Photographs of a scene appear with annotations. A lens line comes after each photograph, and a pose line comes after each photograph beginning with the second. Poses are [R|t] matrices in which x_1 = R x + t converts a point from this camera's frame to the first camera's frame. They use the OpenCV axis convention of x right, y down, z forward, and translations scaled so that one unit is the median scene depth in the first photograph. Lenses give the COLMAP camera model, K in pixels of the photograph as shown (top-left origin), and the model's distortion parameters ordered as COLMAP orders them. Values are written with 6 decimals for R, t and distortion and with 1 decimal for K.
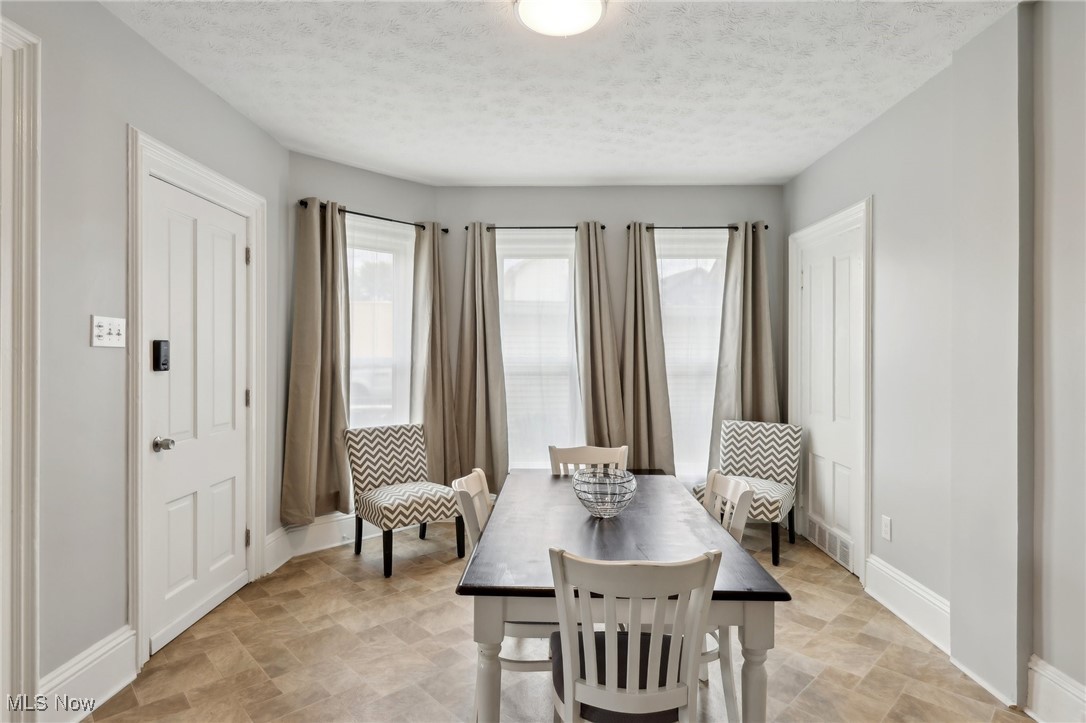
lens RADIAL K [[566.8, 0, 544.9], [0, 566.8, 355.6], [0, 0, 1]] dist [-0.002782, 0.000285]
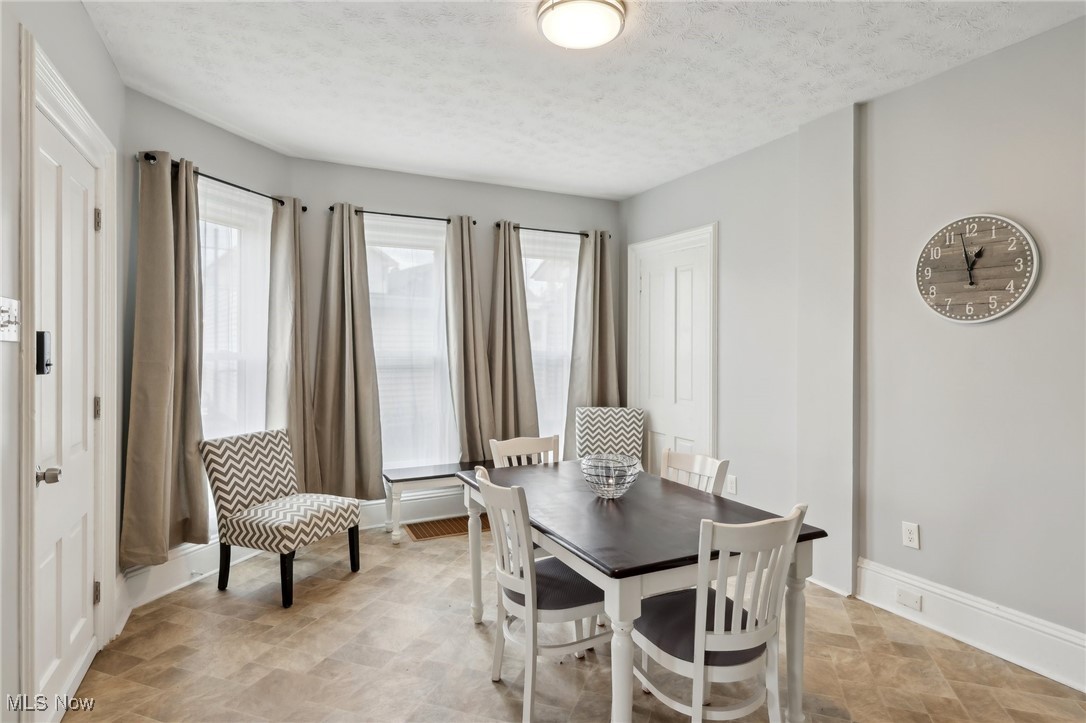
lens RADIAL K [[569.7, 0, 541.5], [0, 569.7, 348.2], [0, 0, 1]] dist [-0.003958, 0.000075]
pose [[0.888998, -0.002263, 0.457906, -0.299220], [0.002205, 0.999997, 0.000660, -0.002997], [-0.457906, 0.000423, 0.889001, 0.047612]]
